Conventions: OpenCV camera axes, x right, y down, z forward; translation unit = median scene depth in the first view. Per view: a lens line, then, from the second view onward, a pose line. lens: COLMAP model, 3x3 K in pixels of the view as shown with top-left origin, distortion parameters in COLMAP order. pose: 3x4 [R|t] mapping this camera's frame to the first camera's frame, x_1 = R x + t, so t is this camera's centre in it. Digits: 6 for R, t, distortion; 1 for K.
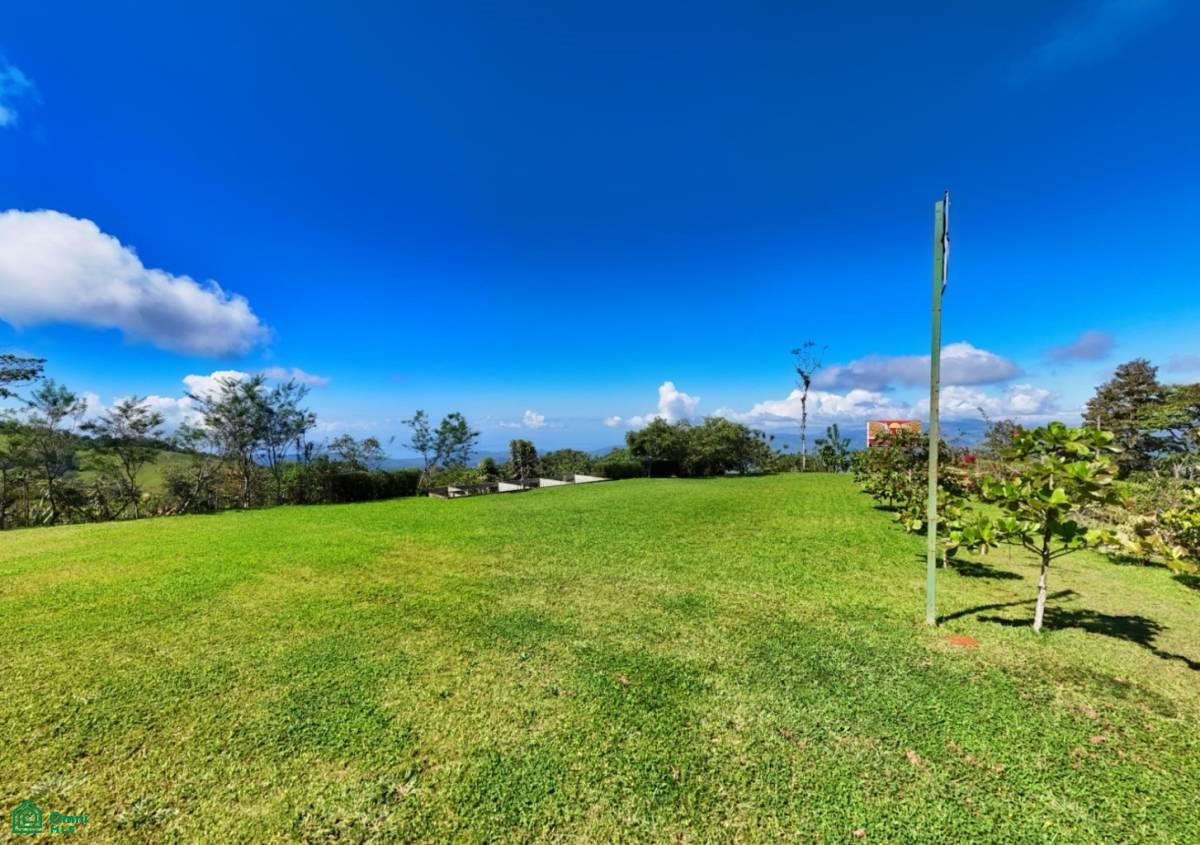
lens RADIAL K [[473.8, 0, 600.0], [0, 473.8, 422.5], [0, 0, 1]] dist [-0.000364, -0.000046]
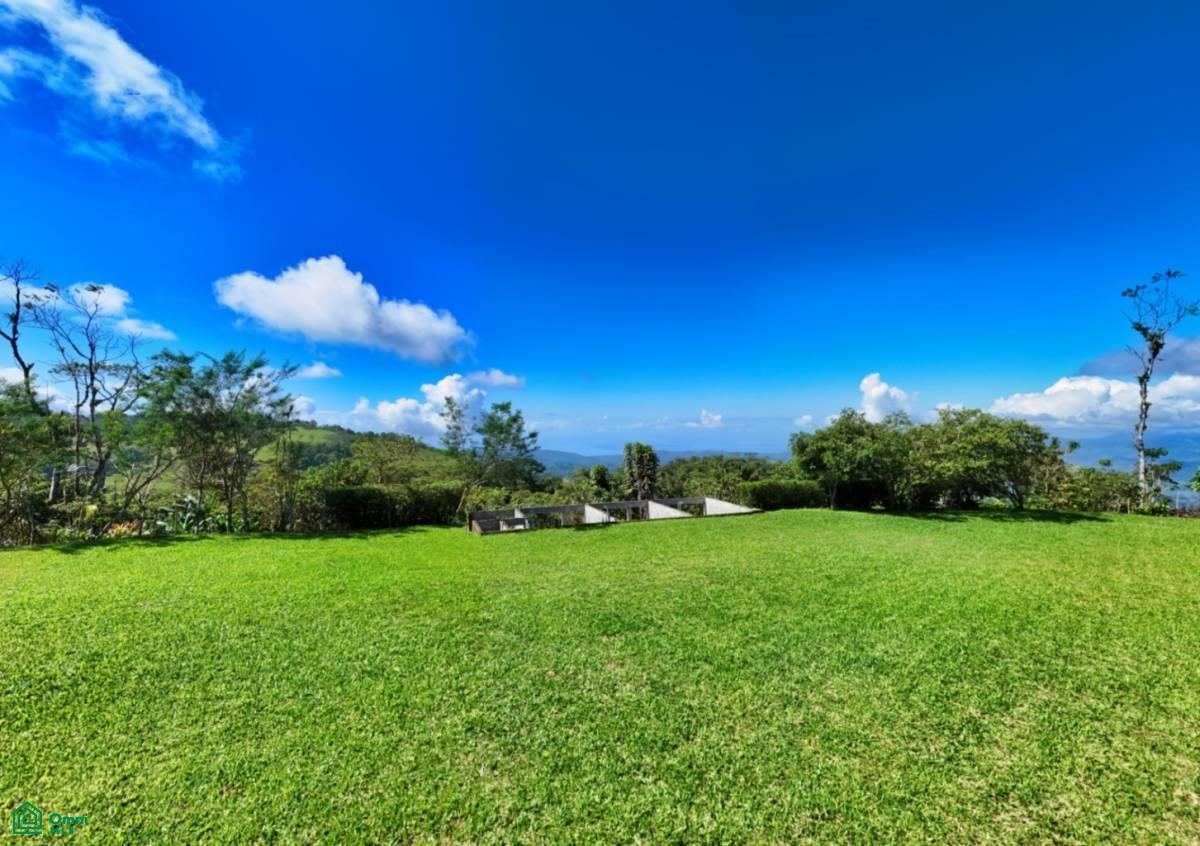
lens RADIAL K [[473.8, 0, 600.0], [0, 473.8, 423.0], [0, 0, 1]] dist [-0.000364, -0.000046]
pose [[0.928180, 0.001799, -0.372127, 0.050217], [-0.001703, 0.999998, 0.000587, 0.005846], [0.372128, 0.000089, 0.928181, 0.305080]]
